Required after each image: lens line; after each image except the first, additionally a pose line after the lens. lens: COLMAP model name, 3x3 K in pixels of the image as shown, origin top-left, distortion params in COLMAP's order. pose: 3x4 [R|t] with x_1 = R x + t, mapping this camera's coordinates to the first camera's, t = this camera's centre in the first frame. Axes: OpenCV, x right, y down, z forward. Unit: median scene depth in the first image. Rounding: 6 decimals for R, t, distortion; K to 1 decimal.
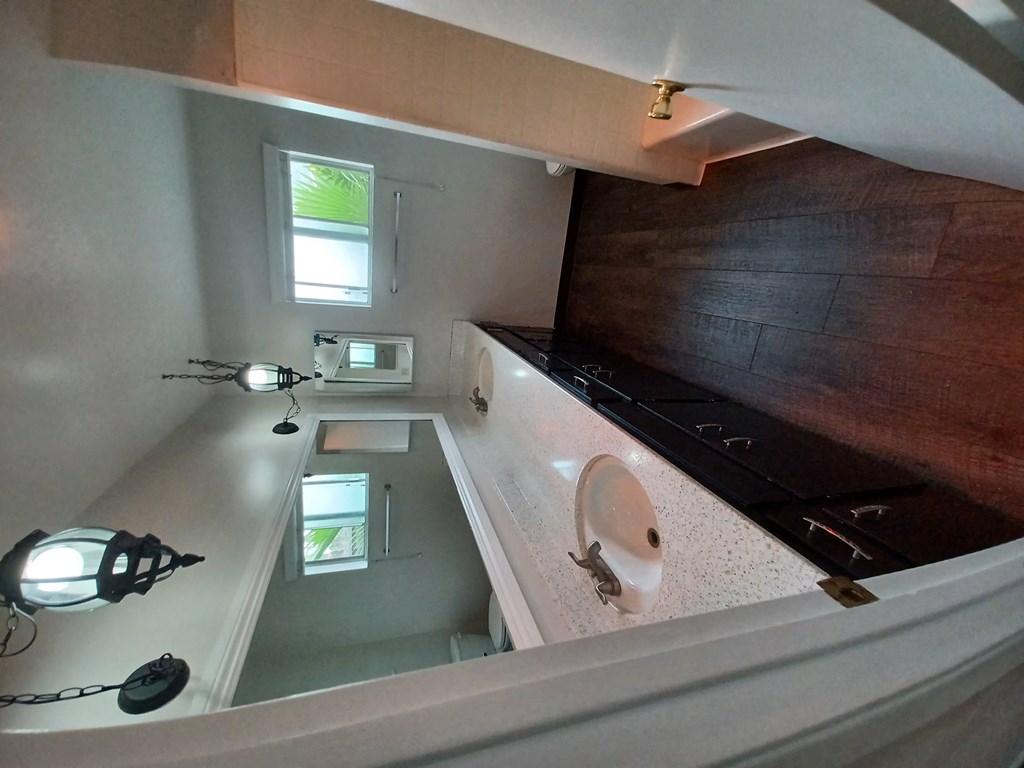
lens RADIAL K [[400.6, 0, 505.8], [0, 400.6, 383.5], [0, 0, 1]] dist [0.001124, -0.012442]
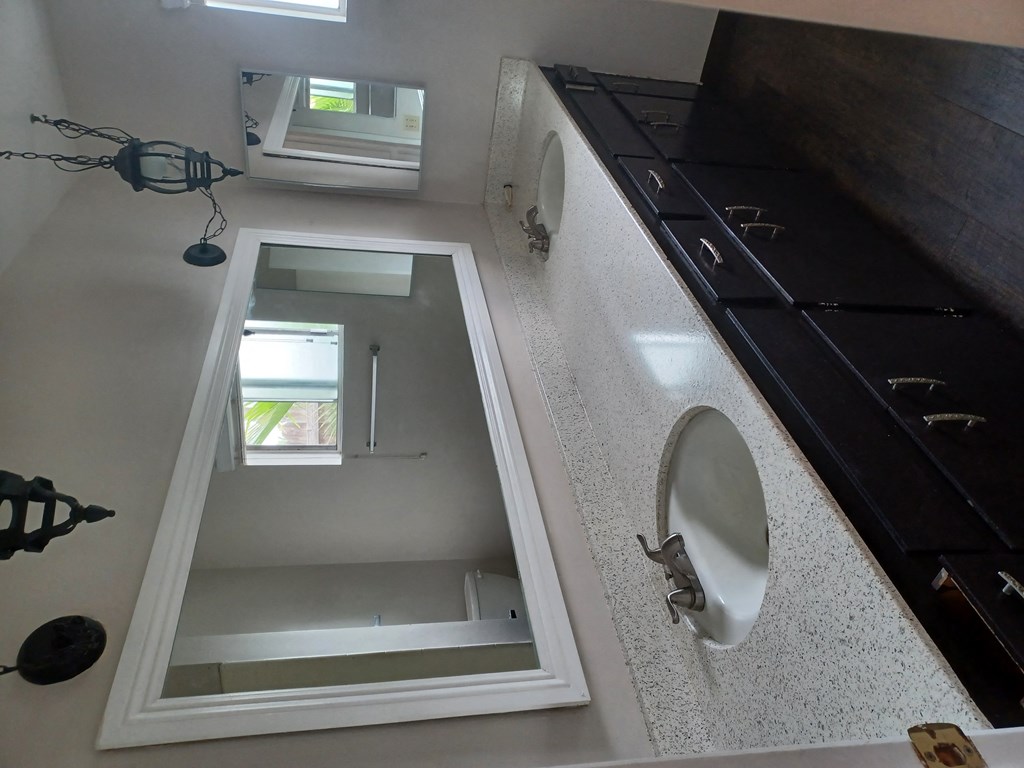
lens RADIAL K [[746.5, 0, 515.2], [0, 746.5, 387.5], [0, 0, 1]] dist [0.019184, -0.005986]
pose [[0.989763, 0.112069, -0.088371, 0.023672], [-0.075501, 0.936608, 0.342147, -0.120294], [0.121113, -0.331972, 0.935482, -0.045500]]
